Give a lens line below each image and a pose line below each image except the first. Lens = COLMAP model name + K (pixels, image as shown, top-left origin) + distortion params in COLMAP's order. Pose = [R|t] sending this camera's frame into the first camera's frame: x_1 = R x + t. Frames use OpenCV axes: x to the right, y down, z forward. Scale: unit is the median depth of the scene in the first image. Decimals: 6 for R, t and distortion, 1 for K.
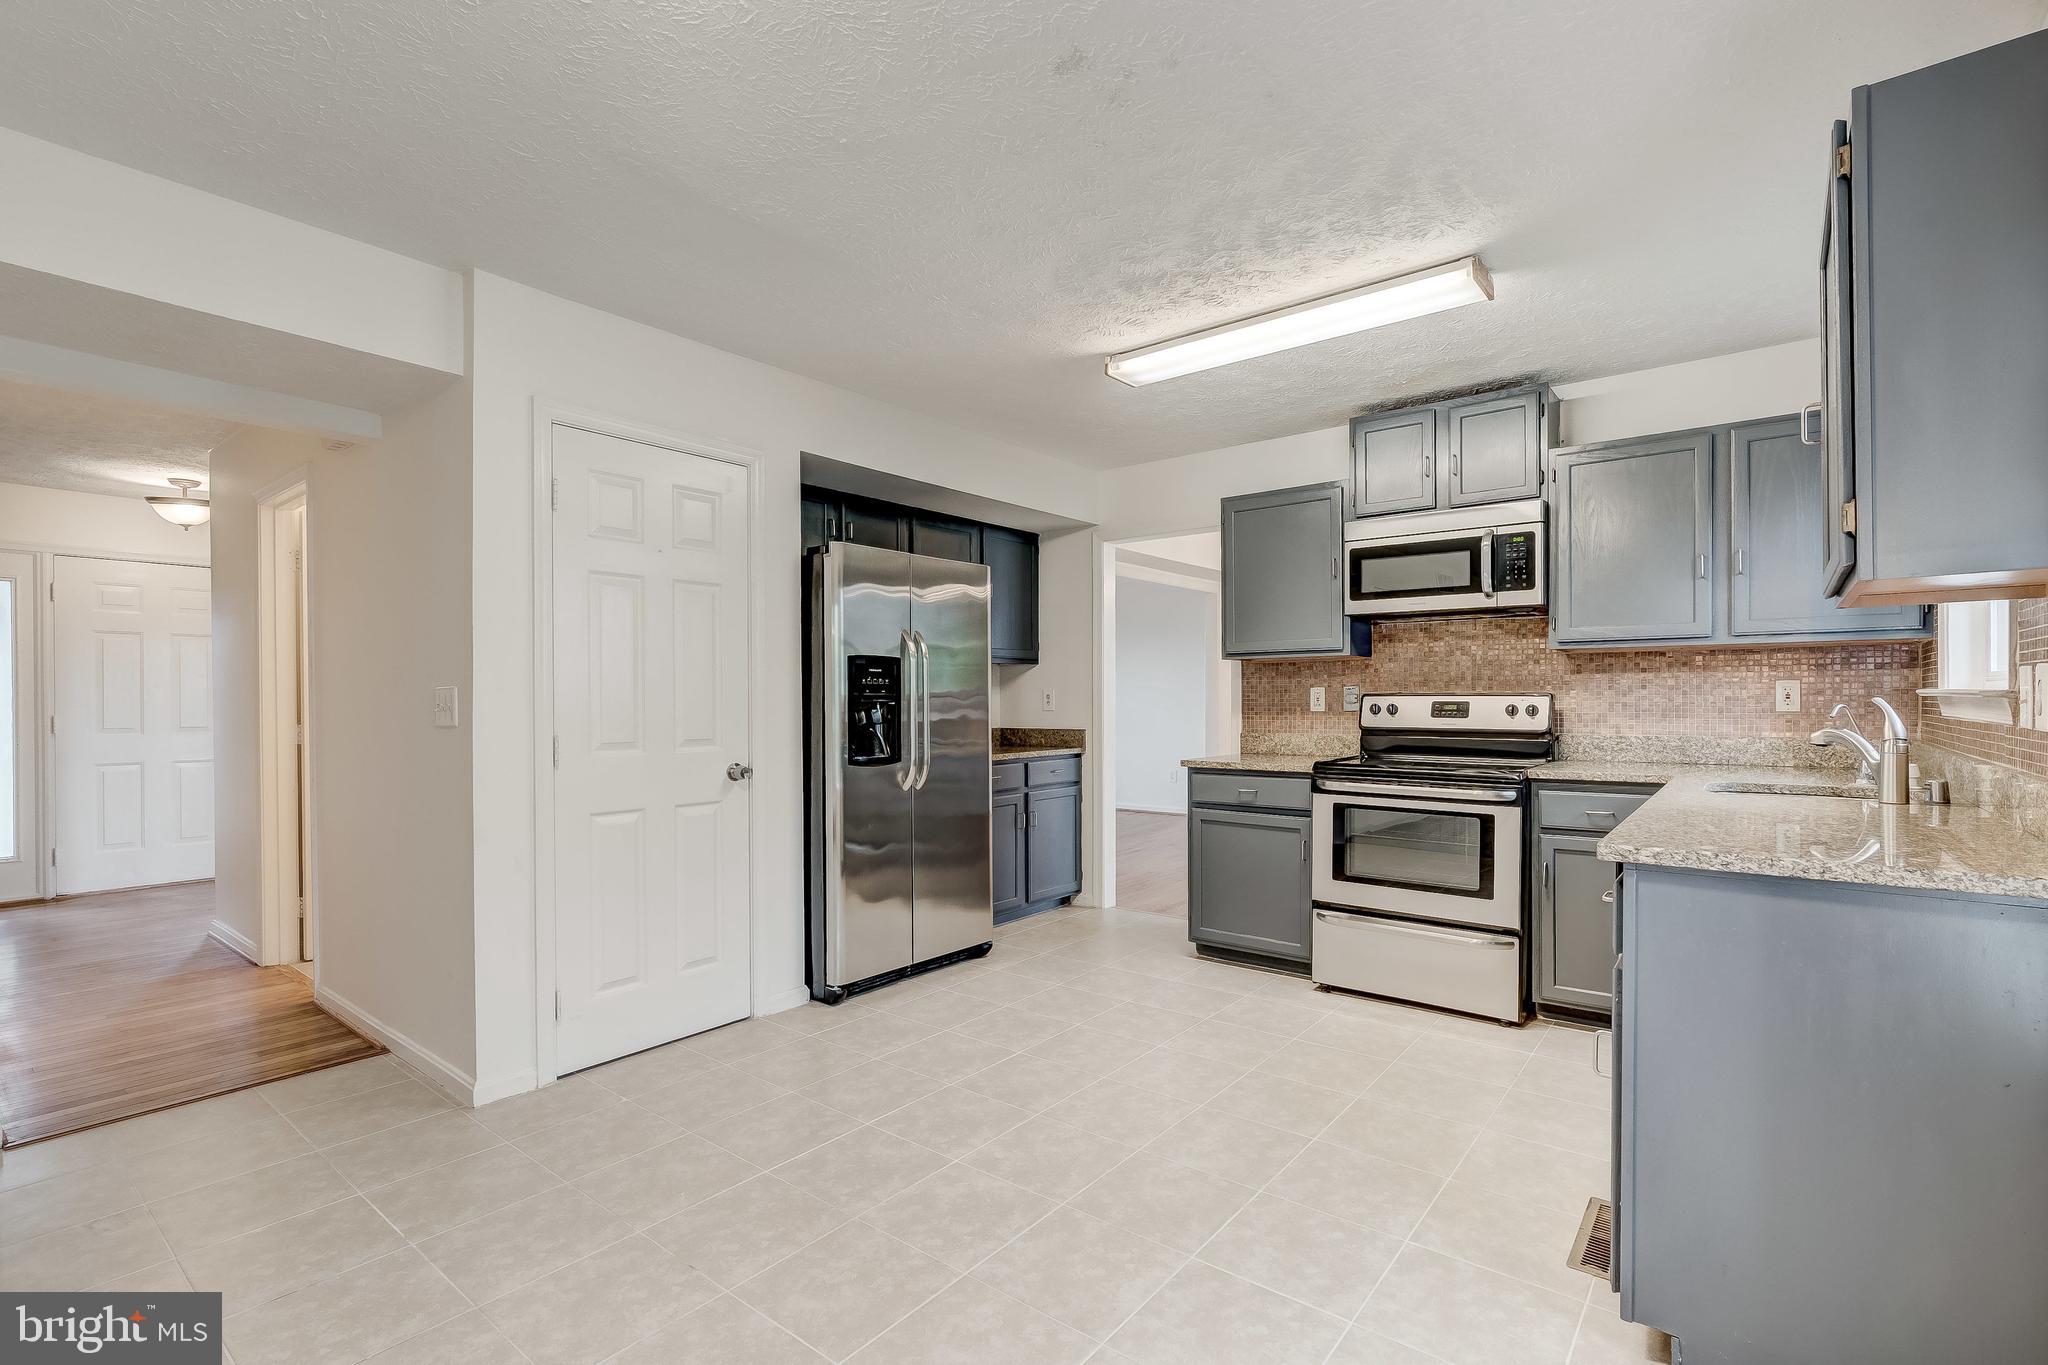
lens RADIAL K [[934.7, 0, 1037.1], [0, 934.7, 703.5], [0, 0, 1]] dist [-0.003464, 0.000672]
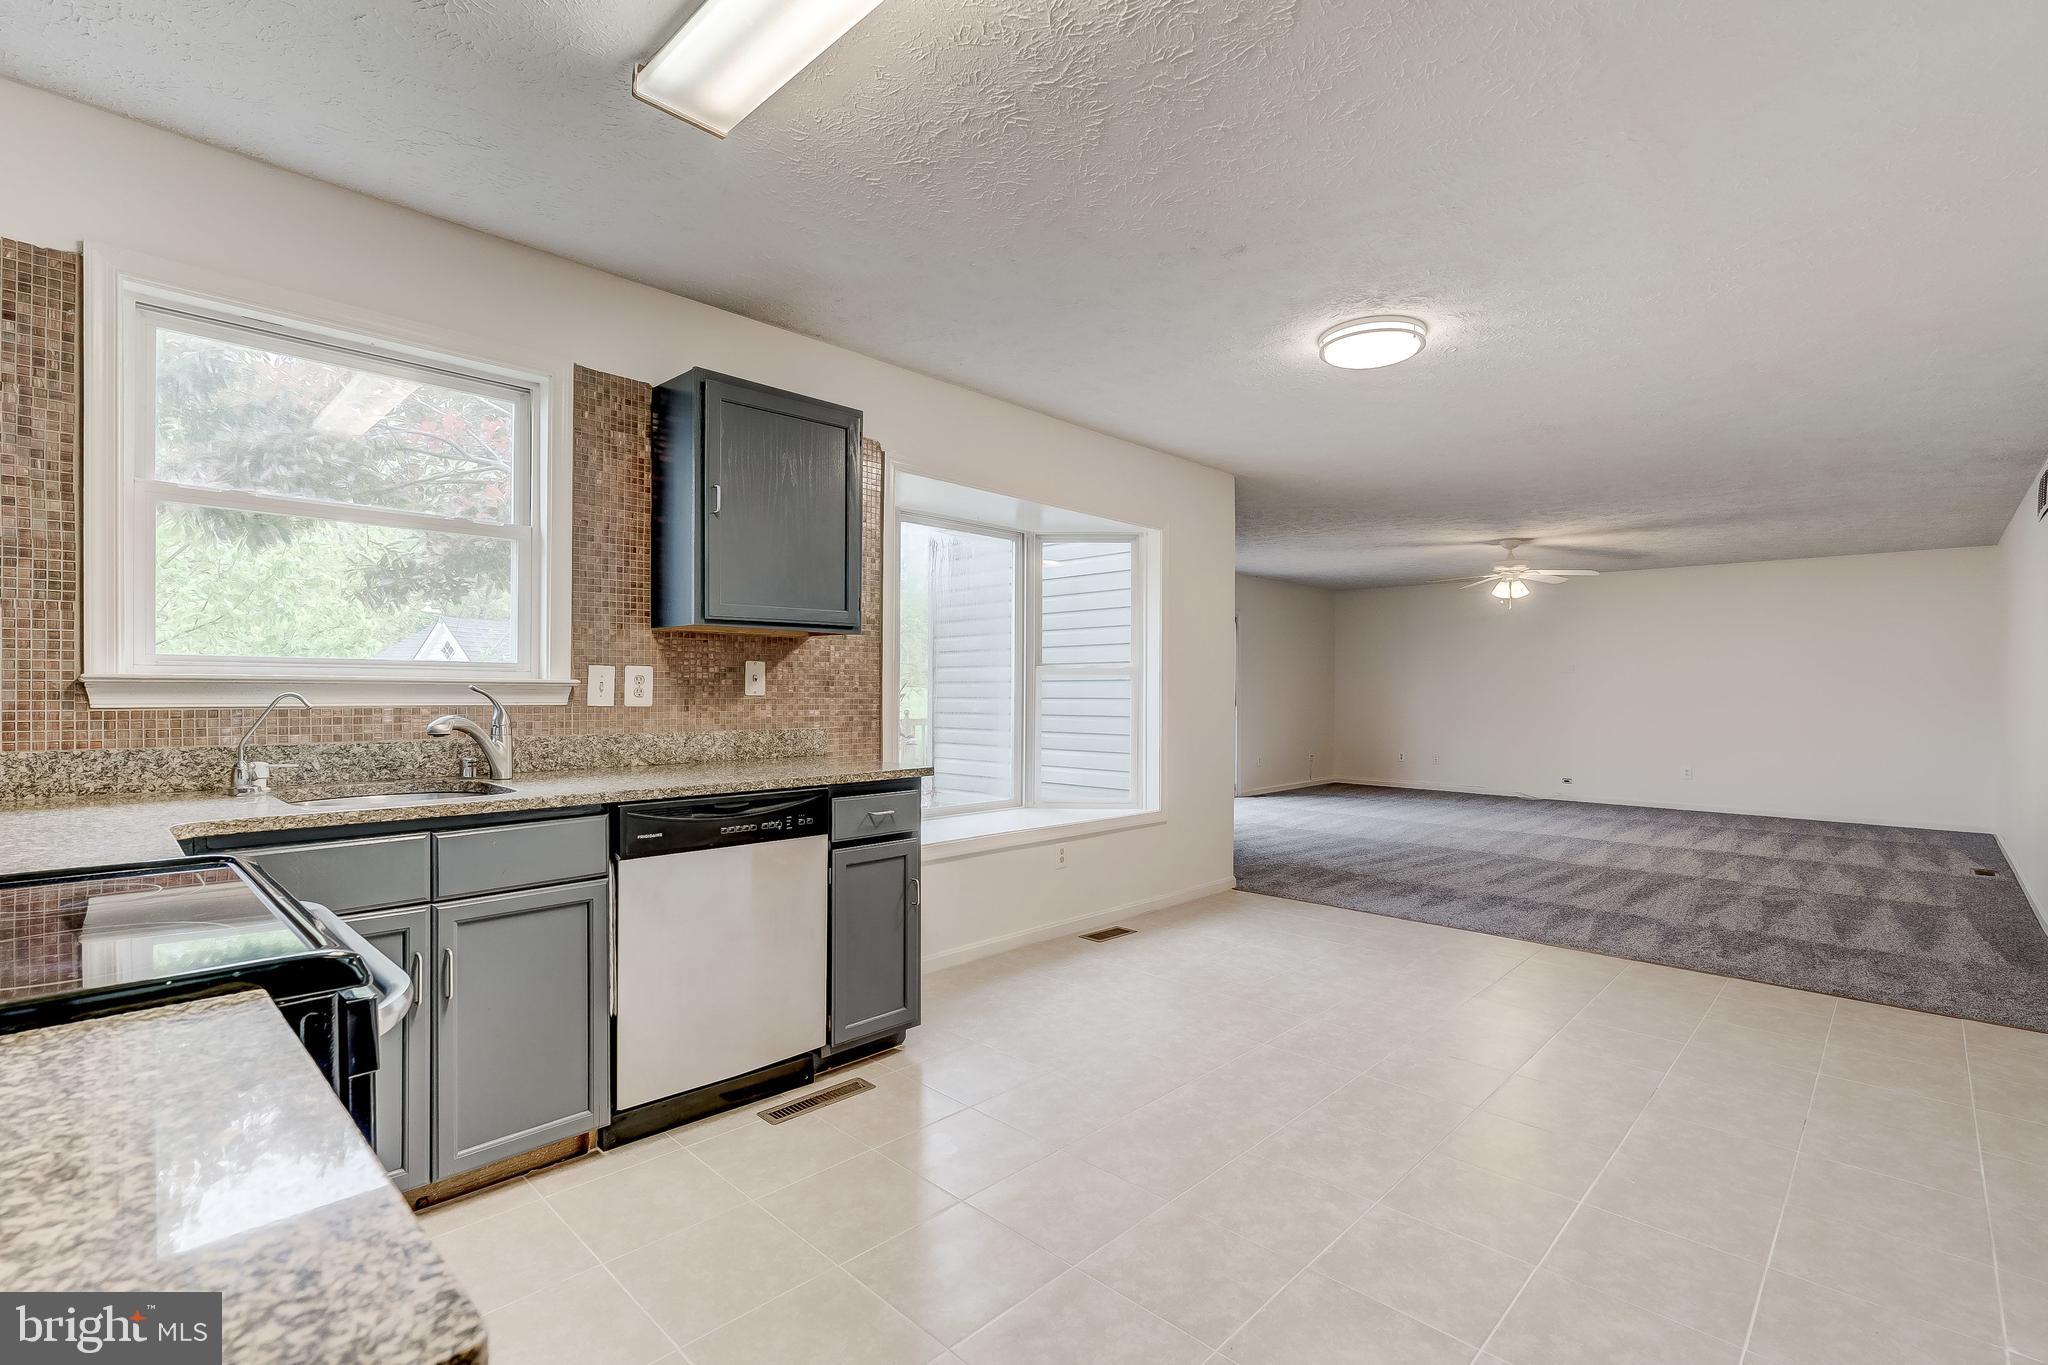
lens RADIAL K [[934.7, 0, 1028.4], [0, 934.7, 687.8], [0, 0, 1]] dist [-0.003464, 0.000672]
pose [[-0.994727, -0.004110, 0.102478, 0.154987], [-0.003697, 0.999984, 0.004214, -0.010328], [-0.102494, 0.003813, -0.994726, 1.901226]]
